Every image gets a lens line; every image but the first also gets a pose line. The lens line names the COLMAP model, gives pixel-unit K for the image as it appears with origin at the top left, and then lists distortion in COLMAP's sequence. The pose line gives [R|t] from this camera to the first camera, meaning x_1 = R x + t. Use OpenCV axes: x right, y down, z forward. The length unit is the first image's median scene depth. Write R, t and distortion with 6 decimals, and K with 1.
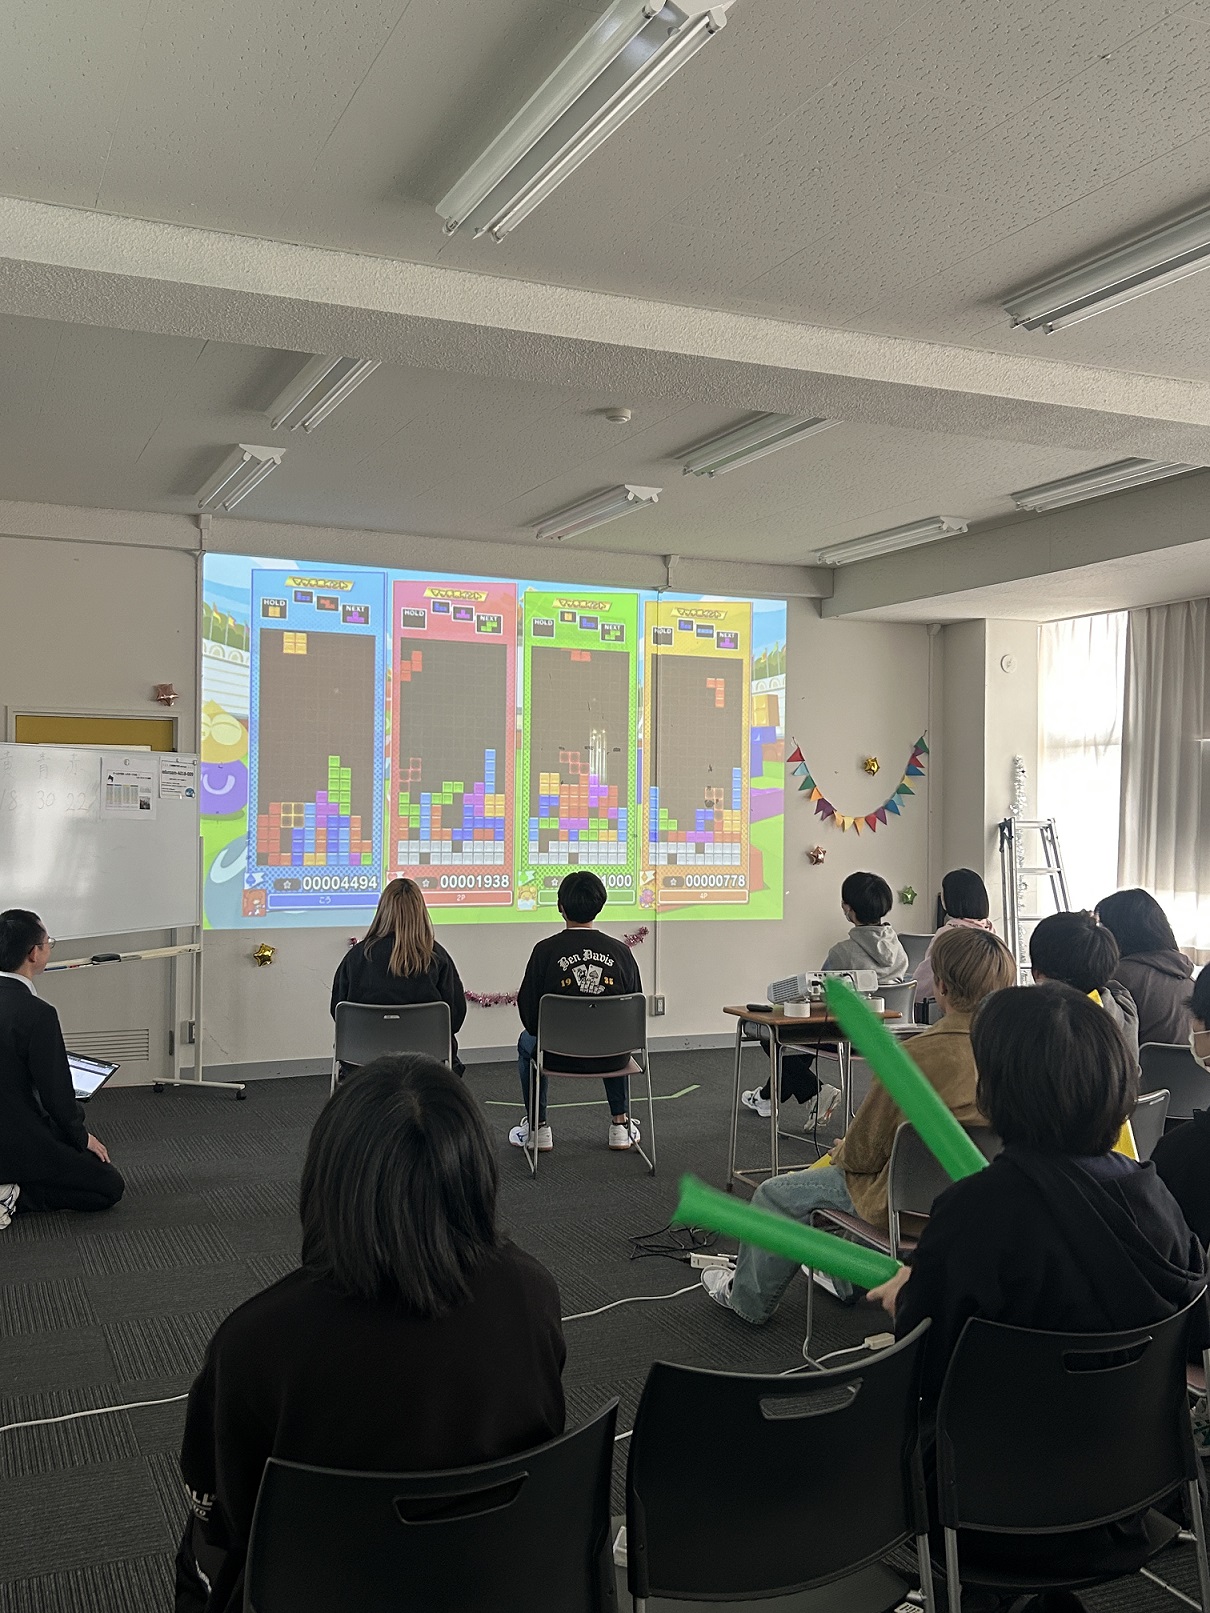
lens RADIAL K [[1489.7, 0, 605.0], [0, 1489.7, 806.5], [0, 0, 1]] dist [0.010673, 0.002014]
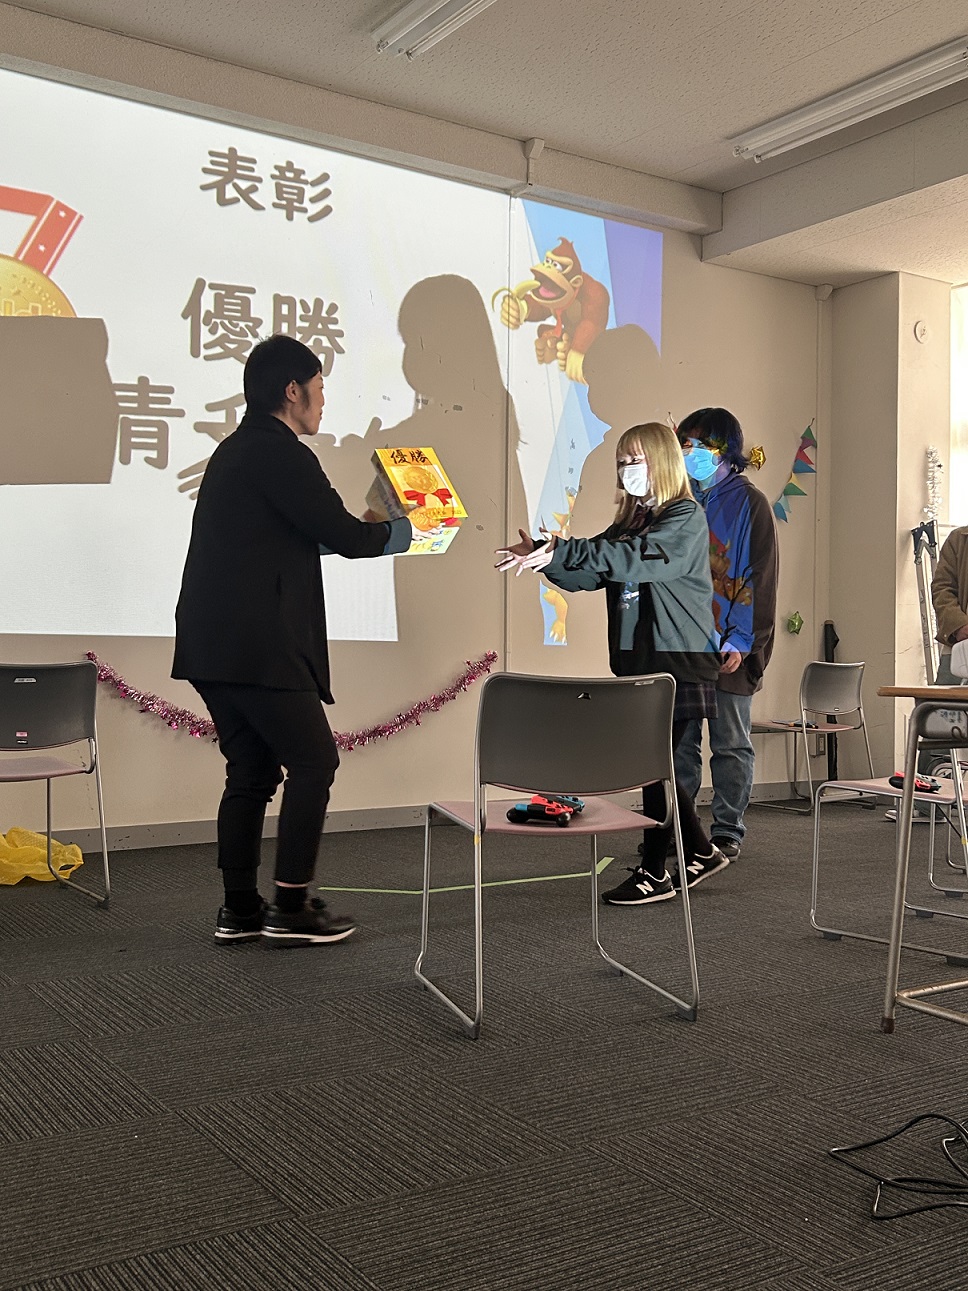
lens RADIAL K [[1324.6, 0, 484.0], [0, 1324.6, 645.5], [0, 0, 1]] dist [0.004163, -0.004375]
pose [[0.988060, -0.004164, 0.154011, -0.073972], [0.003720, 0.999988, 0.003166, 0.070785], [-0.154023, -0.002555, 0.988064, 0.330837]]
